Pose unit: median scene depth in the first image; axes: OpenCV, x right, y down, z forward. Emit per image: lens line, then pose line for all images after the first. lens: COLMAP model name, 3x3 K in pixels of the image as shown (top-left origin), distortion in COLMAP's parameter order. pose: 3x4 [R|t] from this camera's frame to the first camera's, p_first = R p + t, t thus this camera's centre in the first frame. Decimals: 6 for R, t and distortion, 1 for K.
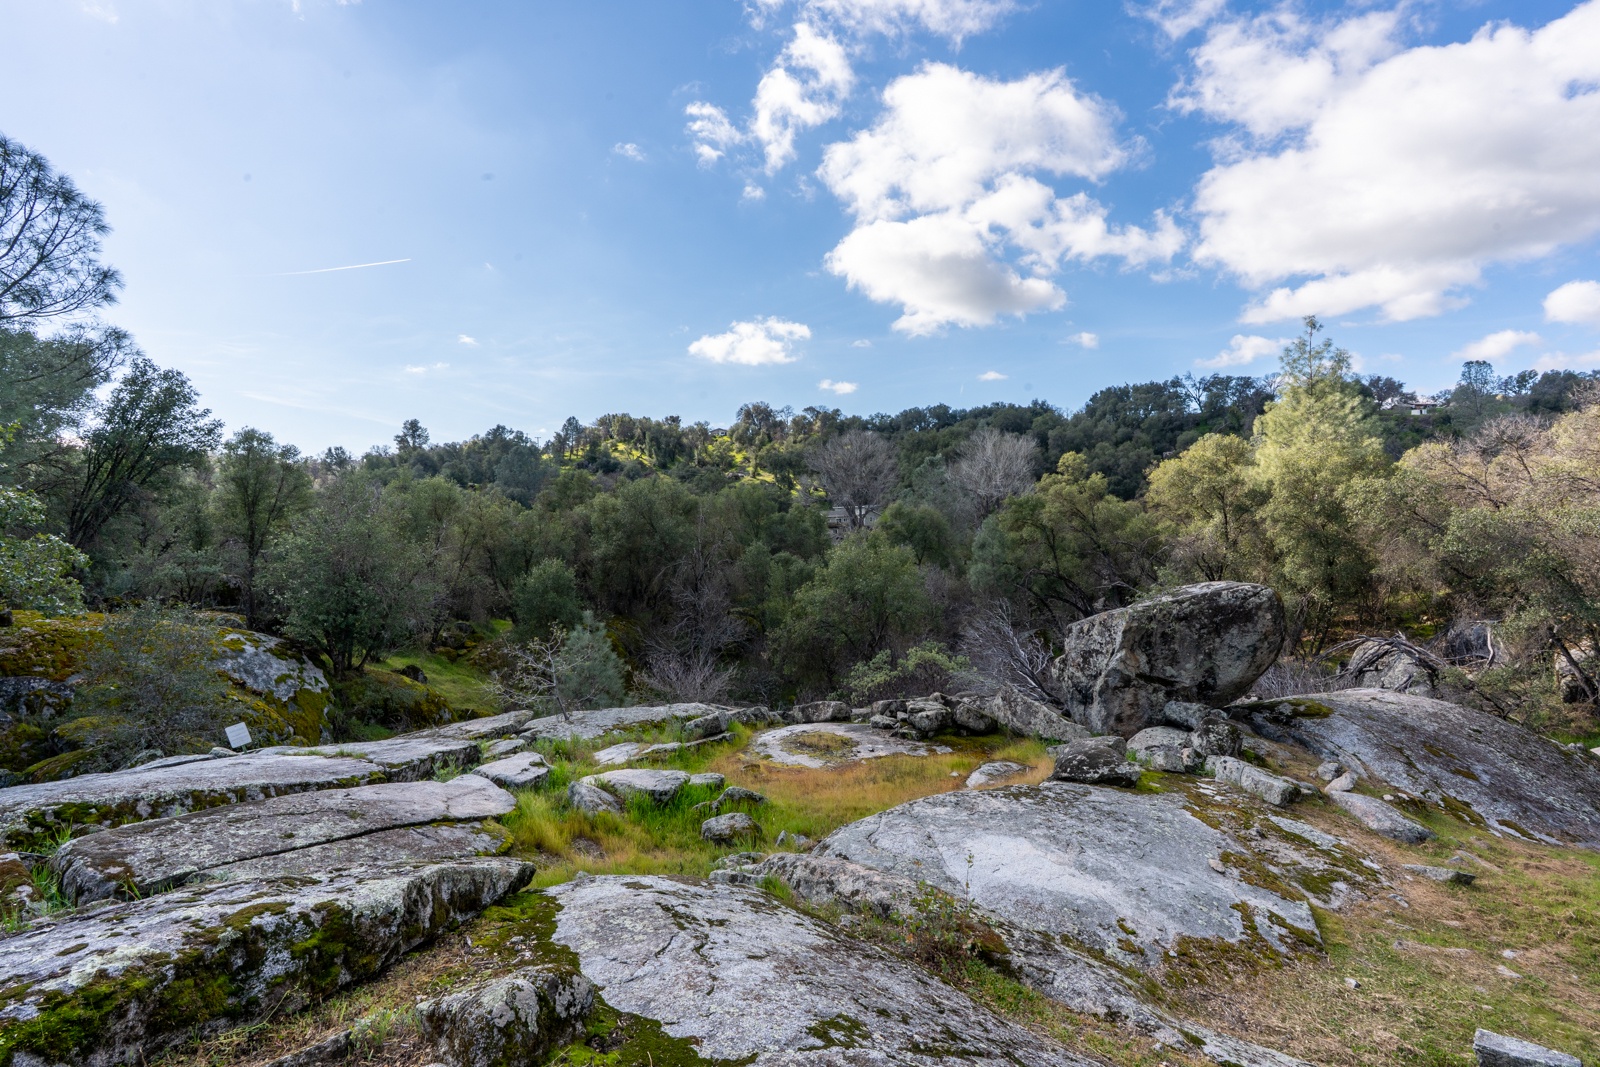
lens RADIAL K [[724.9, 0, 807.9], [0, 724.9, 525.3], [0, 0, 1]] dist [-0.013036, 0.006877]
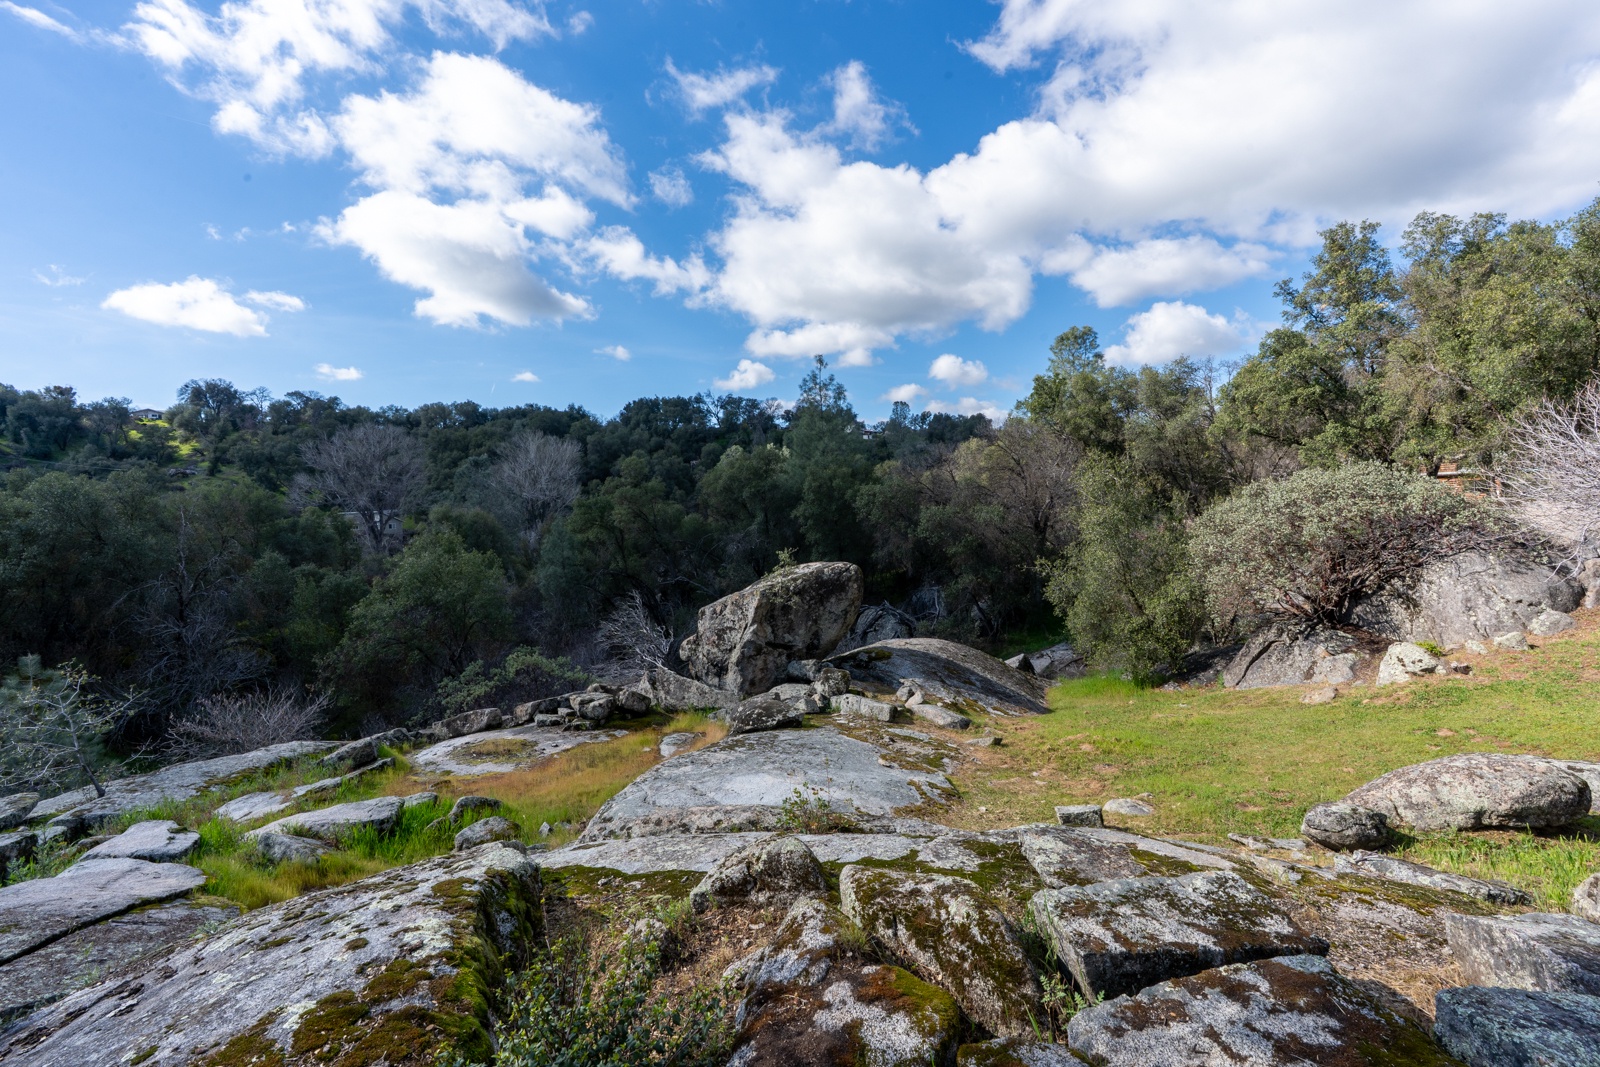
lens RADIAL K [[724.9, 0, 807.9], [0, 724.9, 525.3], [0, 0, 1]] dist [-0.013036, 0.006877]
pose [[0.810212, -0.016575, 0.585903, -0.052401], [0.020652, 0.999787, -0.000274, 0.004100], [-0.585773, 0.012322, 0.810381, -0.002489]]
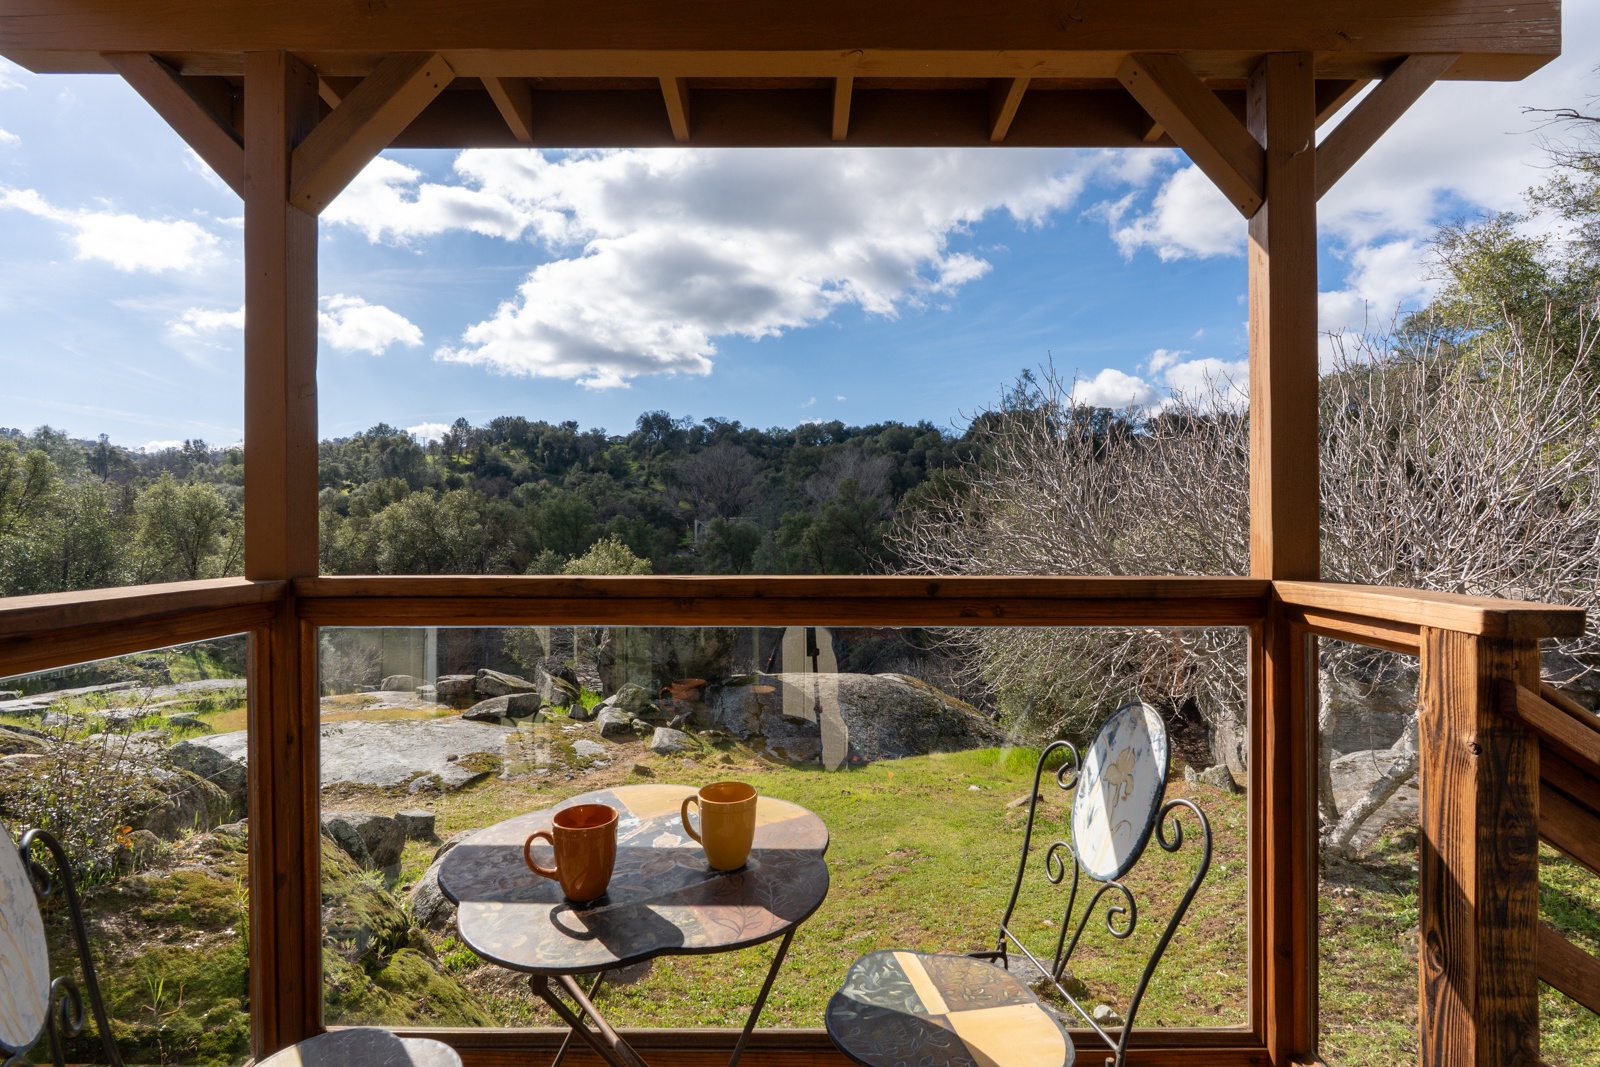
lens RADIAL K [[724.9, 0, 807.9], [0, 724.9, 525.3], [0, 0, 1]] dist [-0.013036, 0.006877]
pose [[0.993363, 0.025871, 0.112079, 0.184611], [-0.024289, 0.999585, -0.015458, -0.007563], [-0.112432, 0.012633, 0.993579, -0.114689]]
